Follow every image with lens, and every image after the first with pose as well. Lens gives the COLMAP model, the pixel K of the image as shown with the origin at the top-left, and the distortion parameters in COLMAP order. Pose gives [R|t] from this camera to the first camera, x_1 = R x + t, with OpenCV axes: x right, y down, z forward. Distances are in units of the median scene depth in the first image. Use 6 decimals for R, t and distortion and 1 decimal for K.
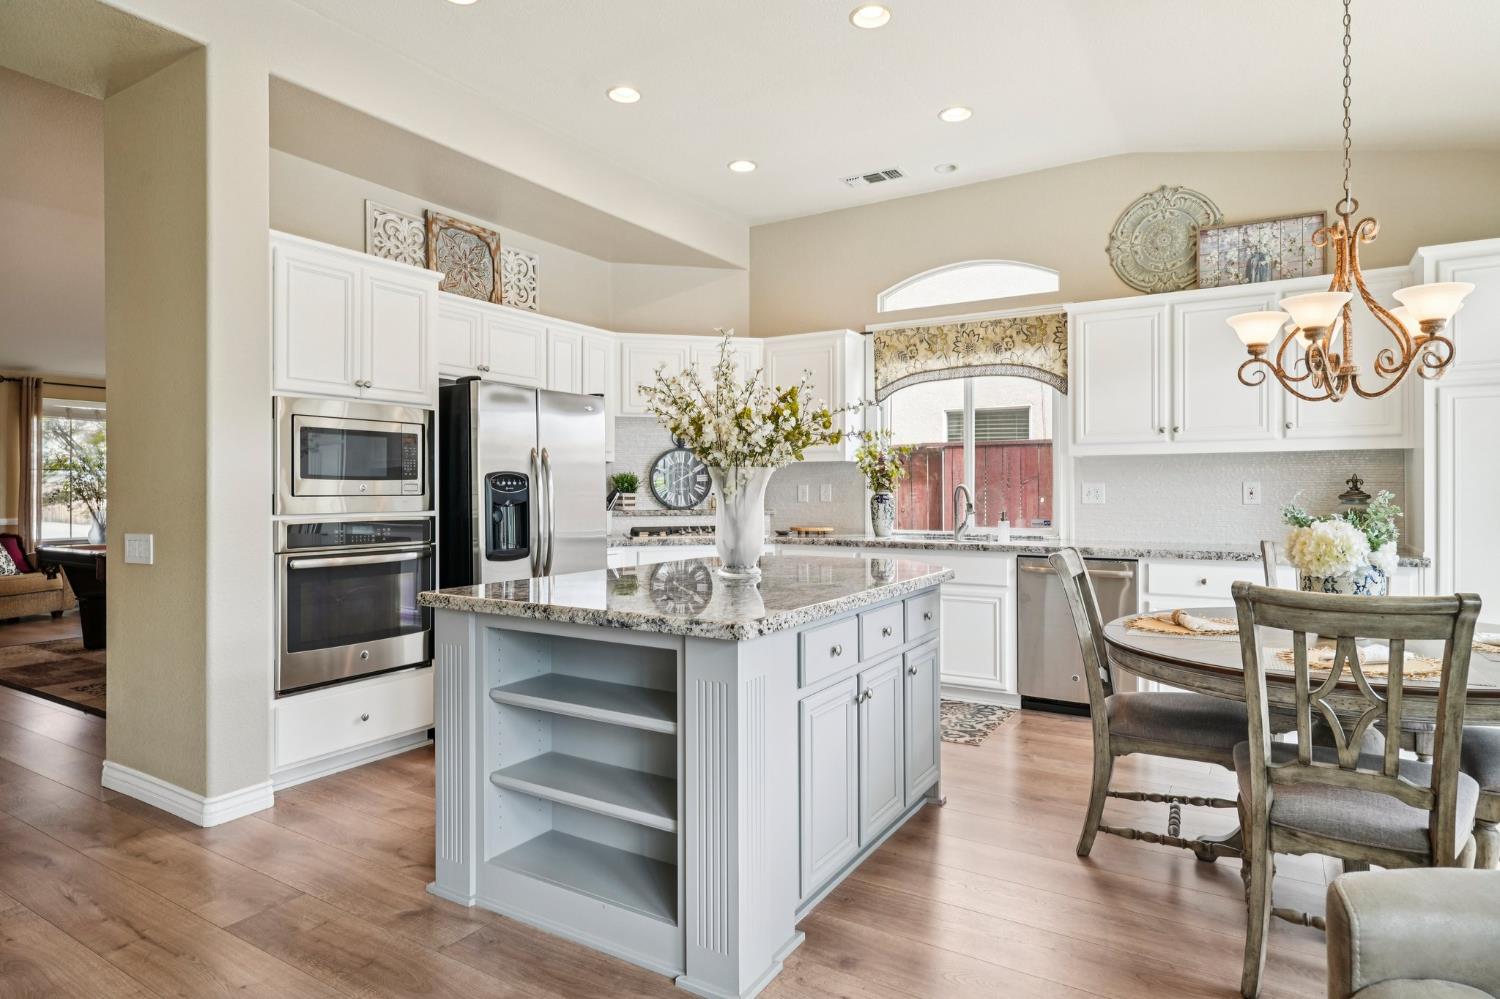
lens RADIAL K [[835.4, 0, 753.6], [0, 835.4, 489.6], [0, 0, 1]] dist [-0.001031, 0.002103]
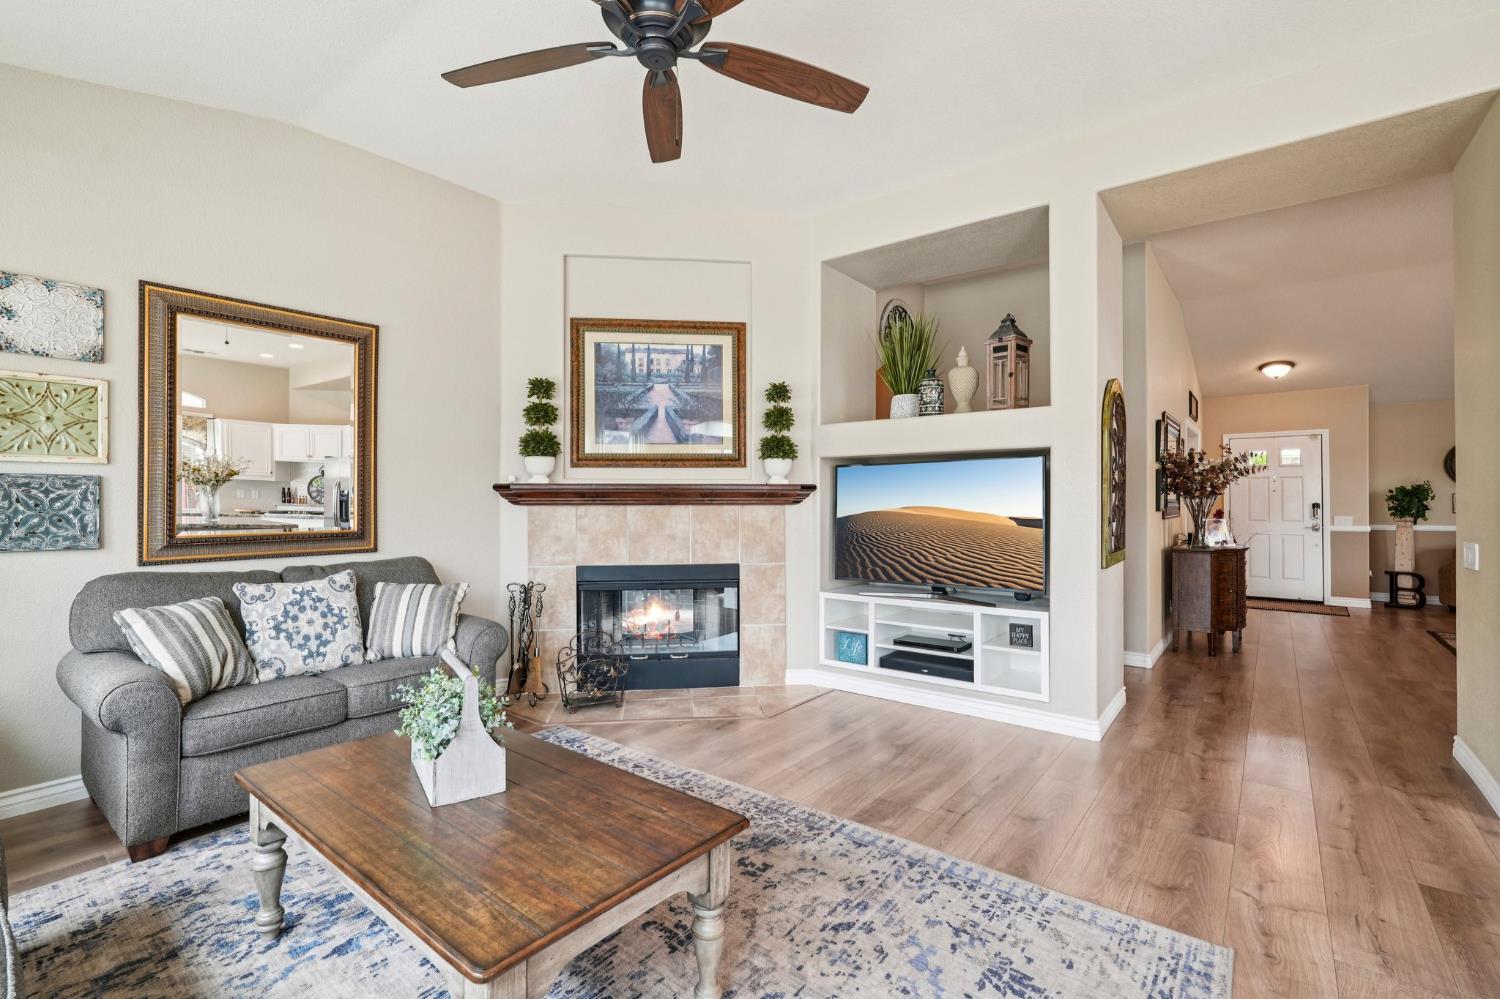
lens RADIAL K [[674.2, 0, 750.0], [0, 674.2, 499.5], [0, 0, 1]] dist [-0.007812, 0.000814]
pose [[-0.106558, -0.000454, -0.994306, 0.176421], [-0.000292, 1.000000, -0.000425, -0.003267], [0.994306, 0.000245, -0.106558, 0.080067]]
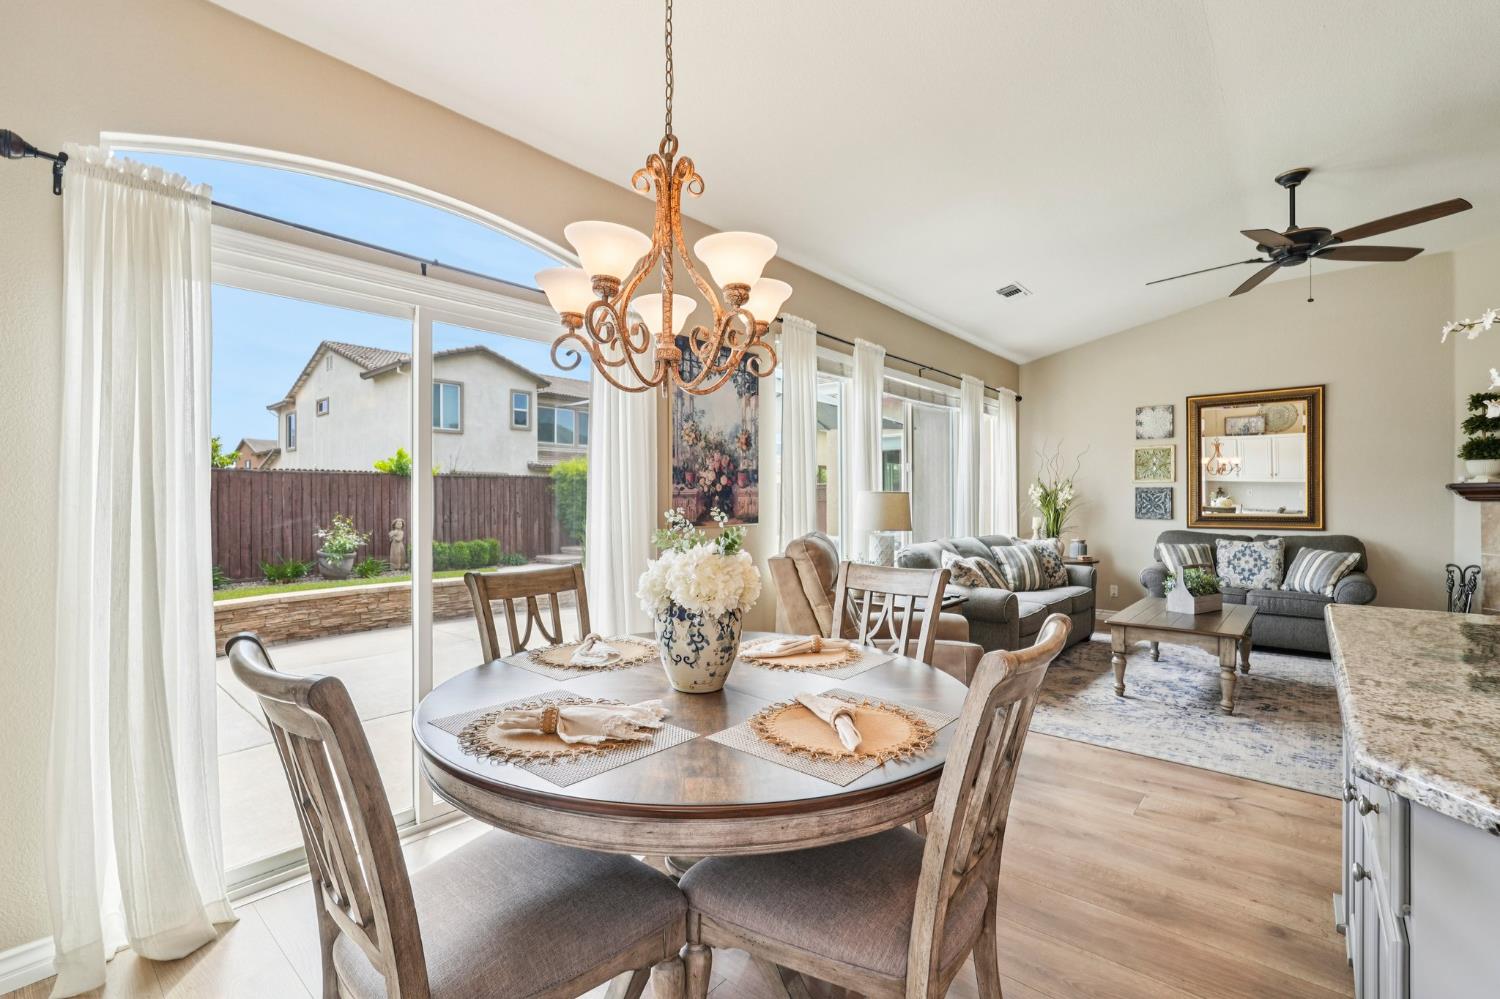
lens RADIAL K [[659.7, 0, 748.6], [0, 659.7, 503.4], [0, 0, 1]] dist [-0.014596, 0.006442]
pose [[-0.988305, 0.003318, 0.152452, 0.281928], [0.004318, 0.999971, 0.006231, -0.003900], [-0.152427, 0.006817, -0.988291, 0.827450]]
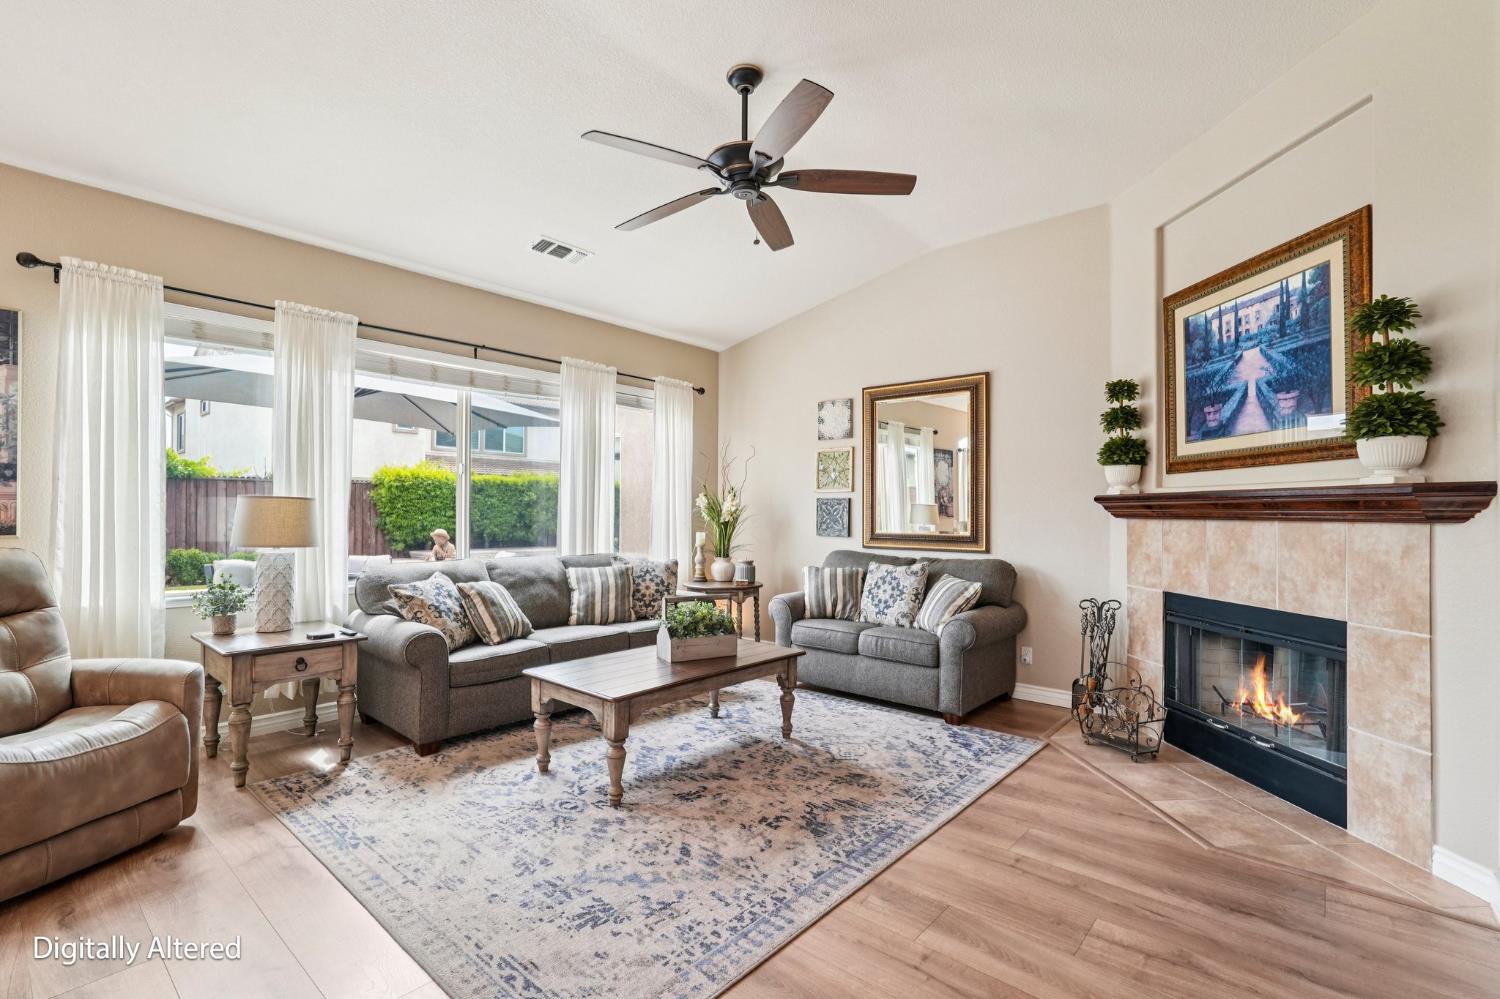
lens RADIAL K [[684.9, 0, 746.4], [0, 684.9, 510.2], [0, 0, 1]] dist [-0.020568, 0.010672]
pose [[-0.987802, -0.006869, 0.155565, -0.322341], [-0.007144, 0.999974, -0.001211, -0.001683], [-0.155552, -0.002308, -0.987825, 0.559208]]
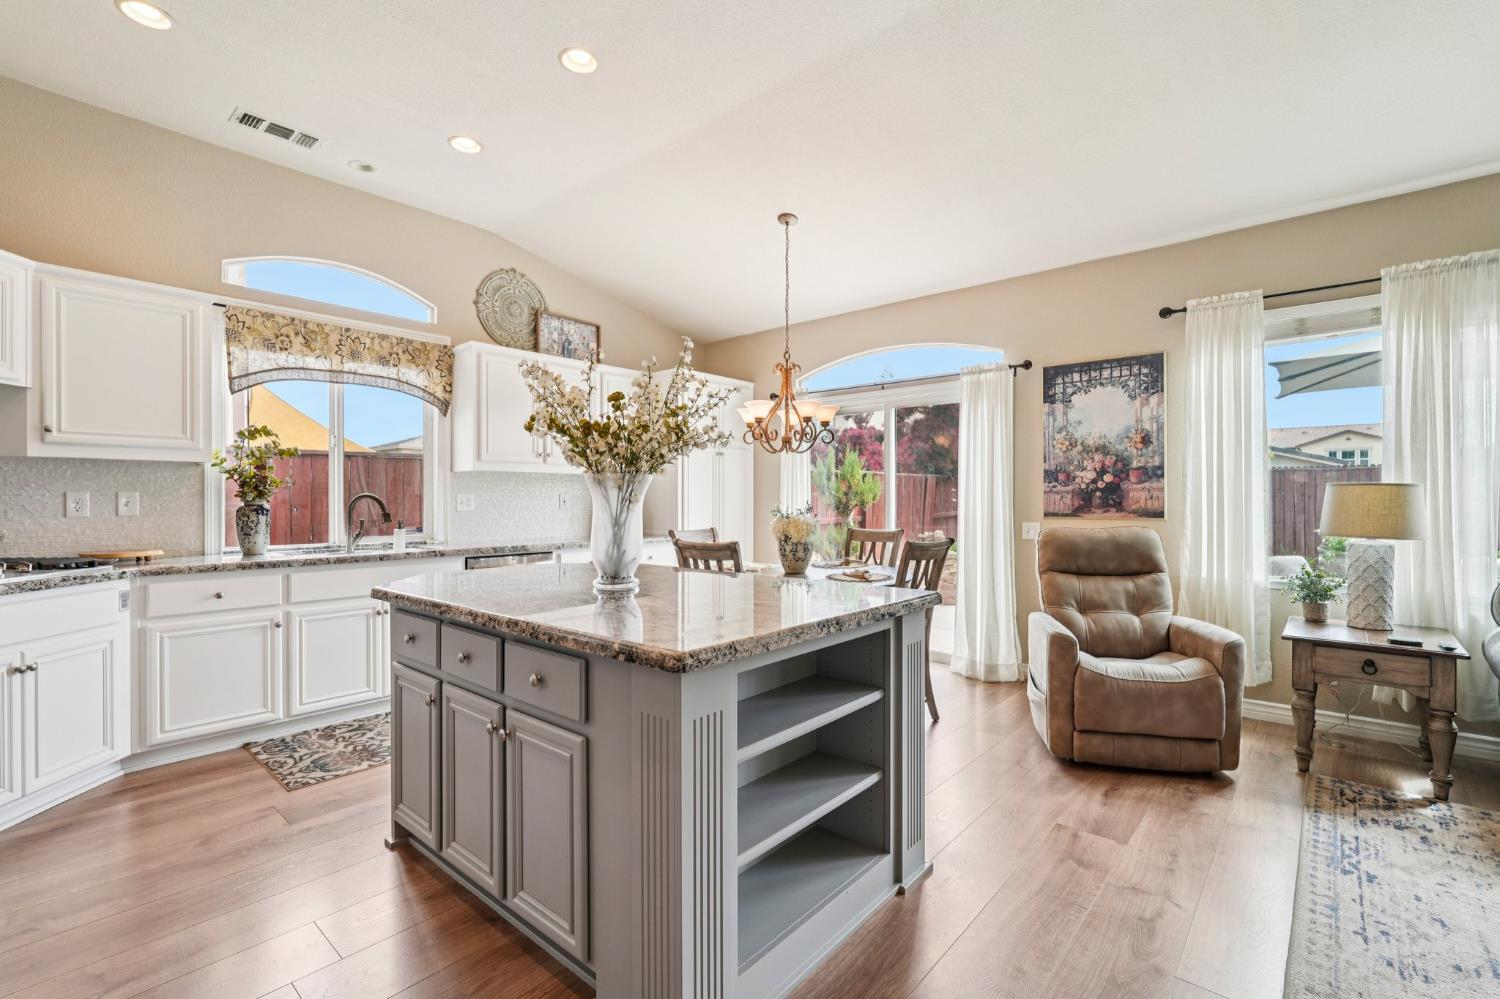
lens RADIAL K [[671.2, 0, 747.6], [0, 671.2, 498.1], [0, 0, 1]] dist [-0.017357, 0.008971]
pose [[0.163466, 0.002267, 0.986546, -0.453331], [0.001466, 0.999996, -0.002540, 0.001508], [-0.986548, 0.001862, 0.163462, 0.431037]]
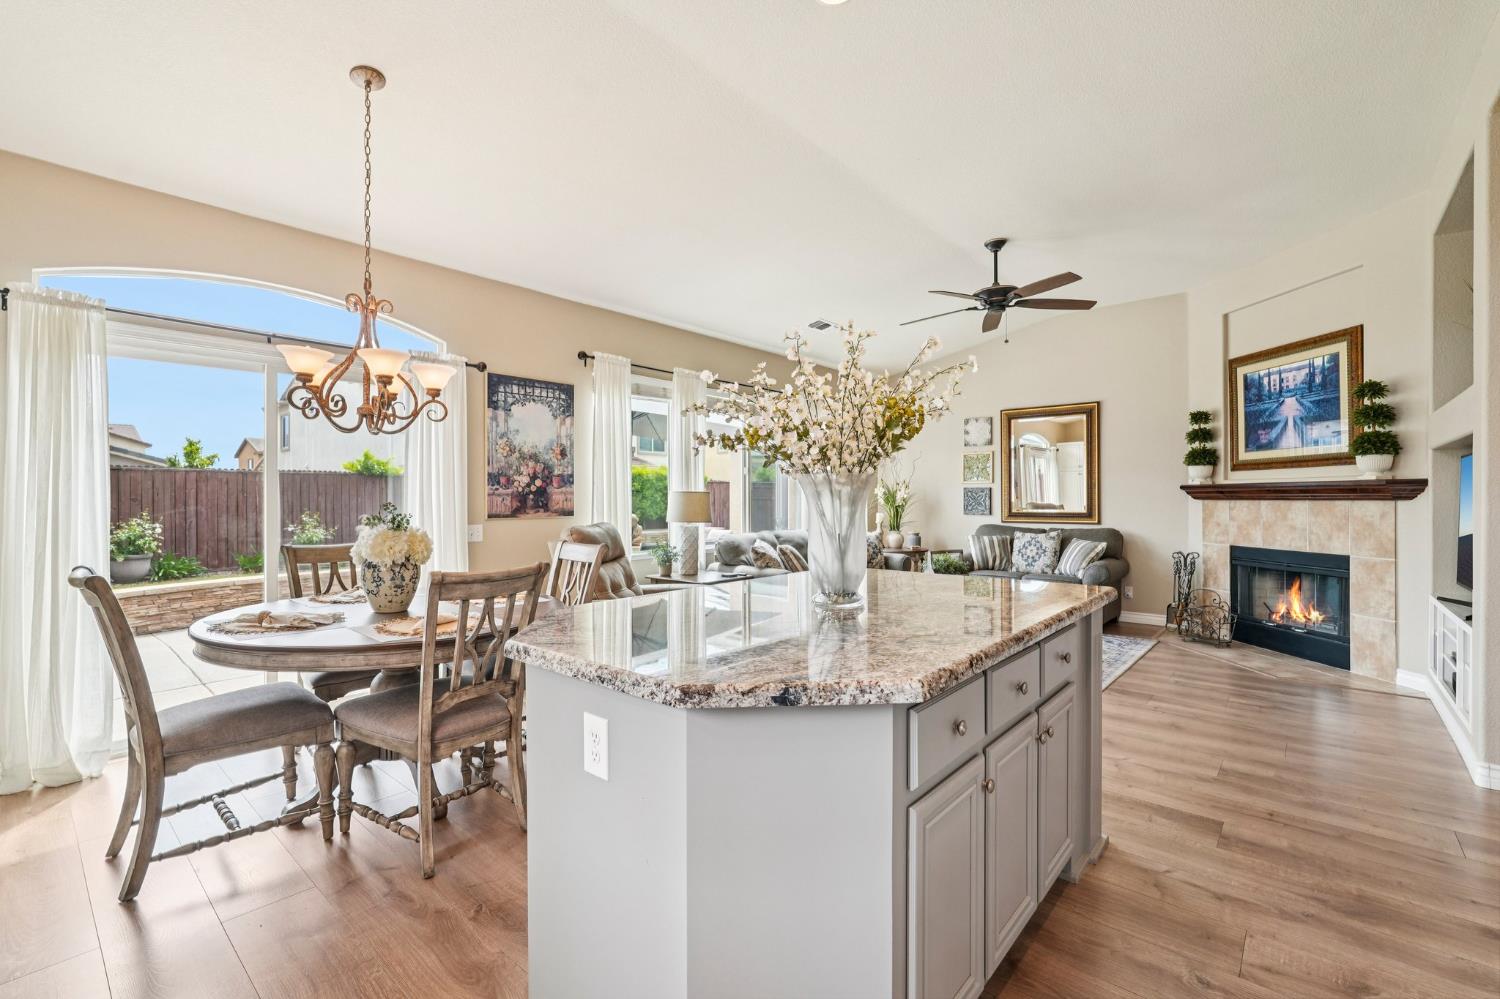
lens RADIAL K [[657.2, 0, 749.9], [0, 657.2, 502.6], [0, 0, 1]] dist [-0.018052, 0.008693]
pose [[-0.987613, 0.001908, 0.156897, -0.019673], [0.003159, 0.999965, 0.007724, -0.002755], [-0.156876, 0.008124, -0.987585, 0.991470]]
